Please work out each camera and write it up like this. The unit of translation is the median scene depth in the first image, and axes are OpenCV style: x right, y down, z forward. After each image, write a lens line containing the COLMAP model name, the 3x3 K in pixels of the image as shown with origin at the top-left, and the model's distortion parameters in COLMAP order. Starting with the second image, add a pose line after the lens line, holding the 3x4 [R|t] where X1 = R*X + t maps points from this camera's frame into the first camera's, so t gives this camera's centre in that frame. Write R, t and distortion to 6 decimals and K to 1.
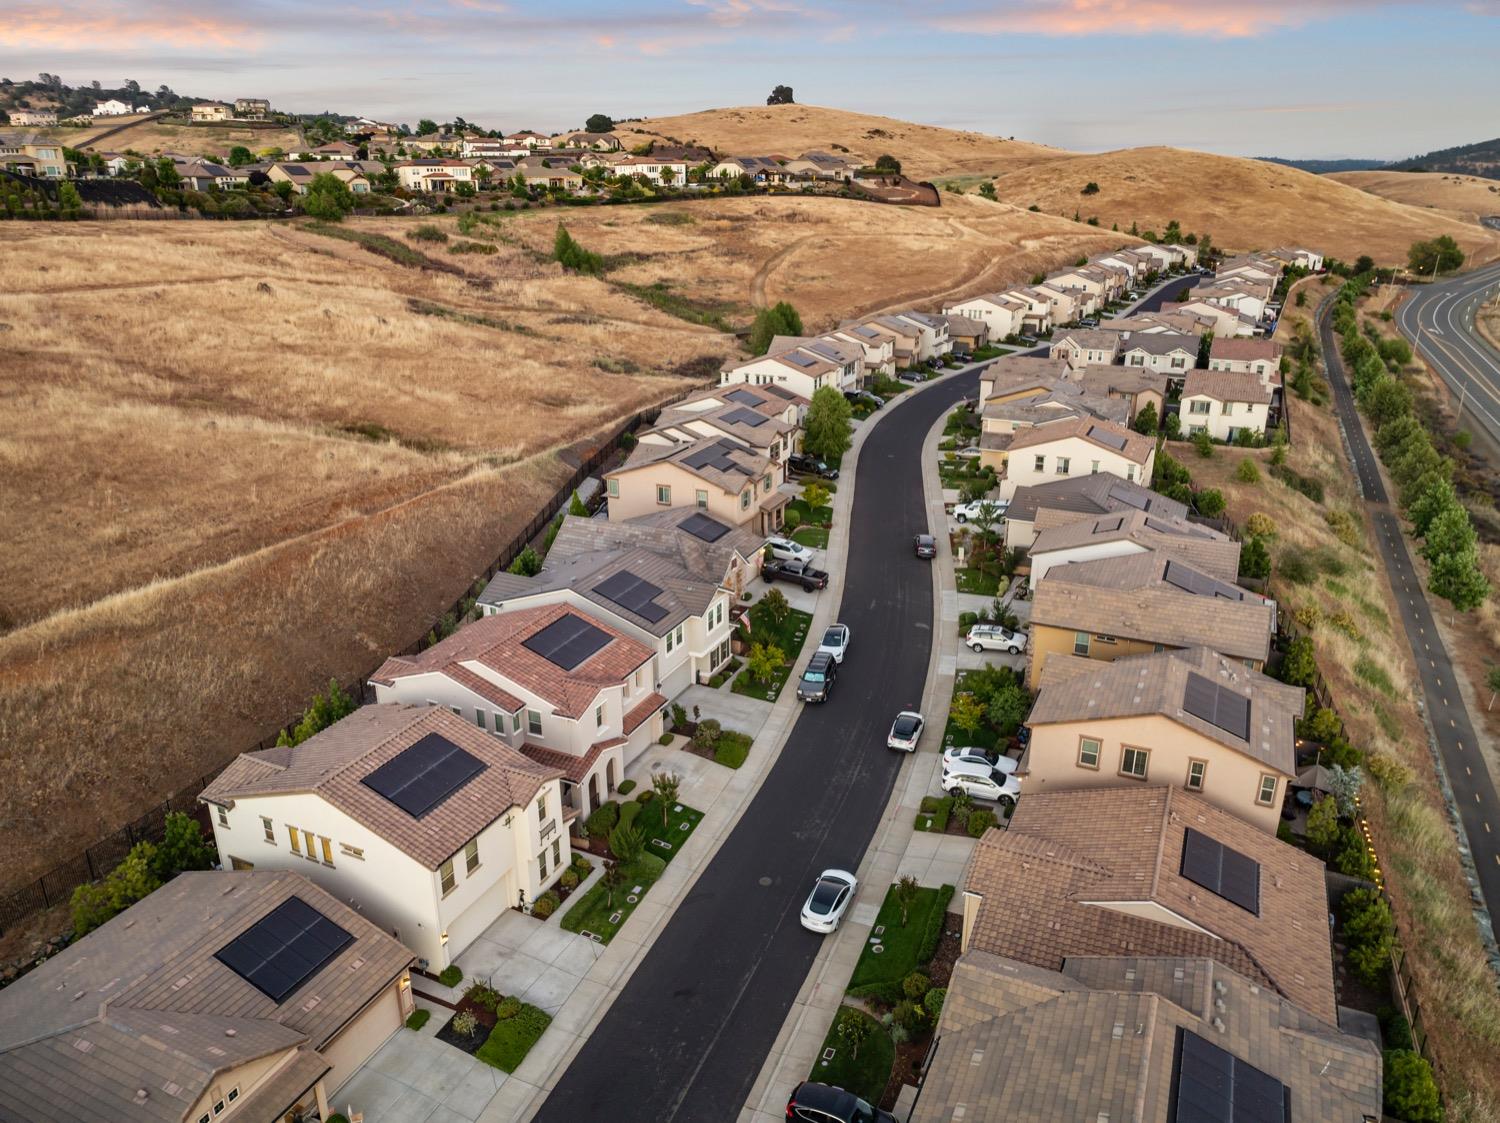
lens RADIAL K [[1050.7, 0, 748.1], [0, 1050.7, 559.0], [0, 0, 1]] dist [-0.011841, 0.018677]
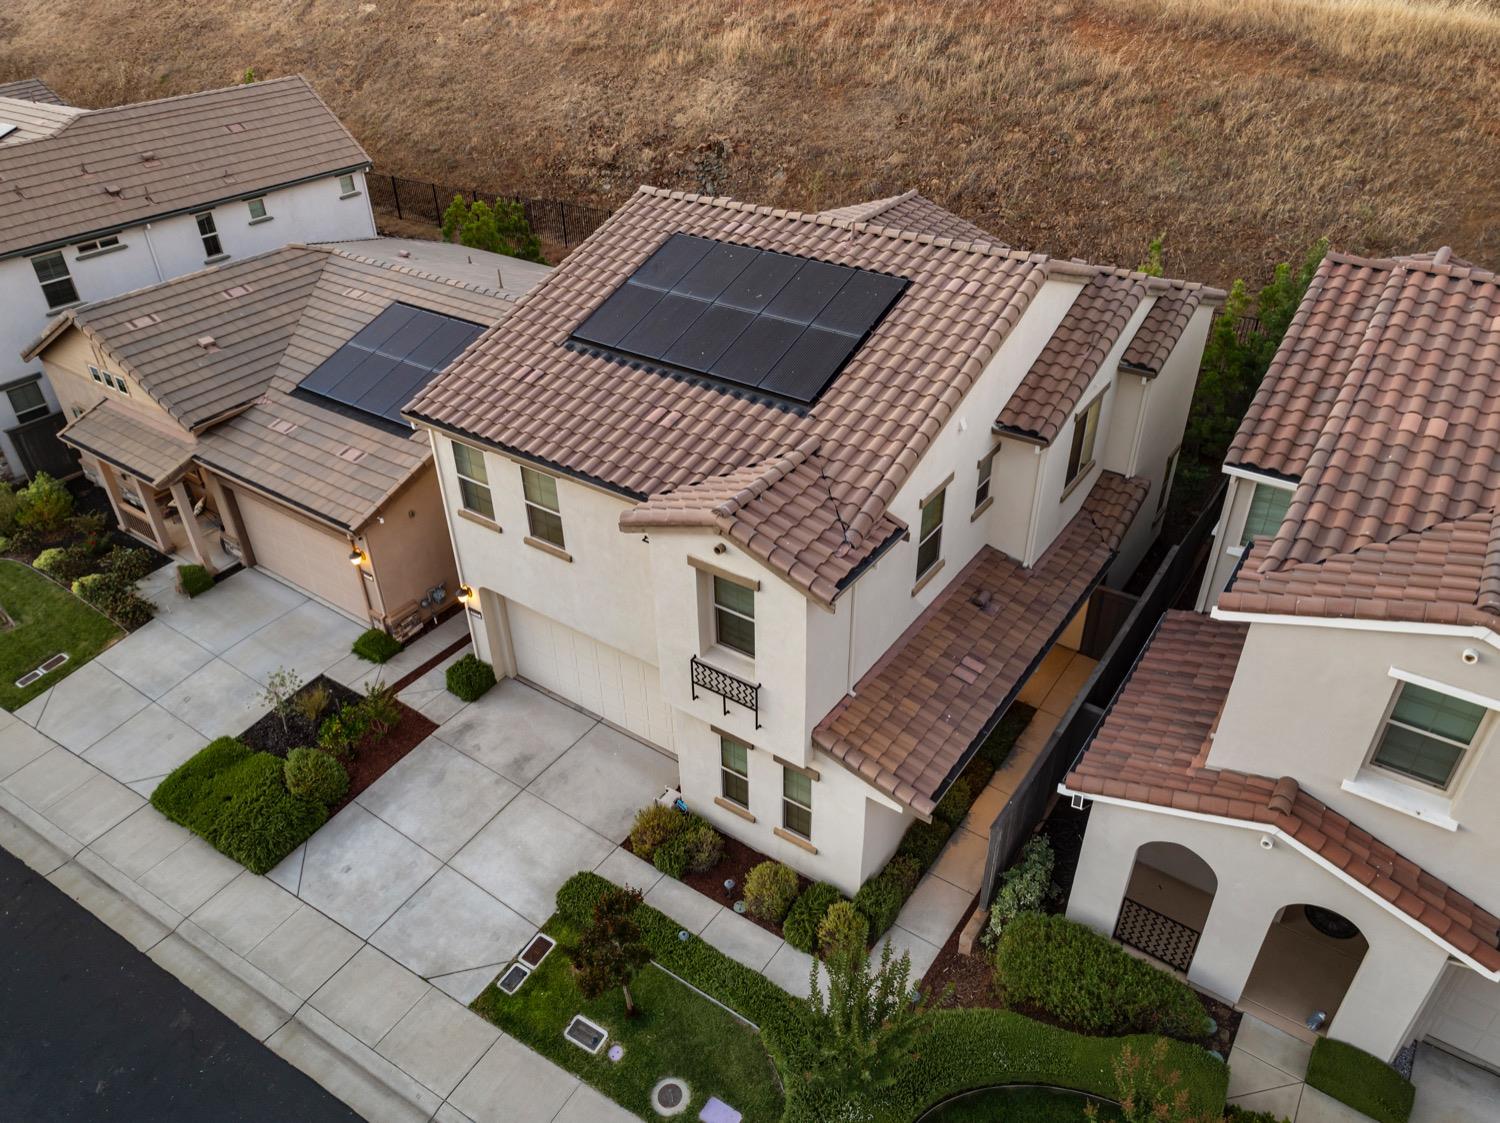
lens RADIAL K [[1050.7, 0, 748.1], [0, 1050.7, 559.0], [0, 0, 1]] dist [-0.011841, 0.018677]
pose [[-0.174782, 0.552197, -0.815187, 0.024915], [-0.322304, 0.750230, 0.577300, 0.041686], [0.930361, 0.363639, 0.046849, 0.736735]]
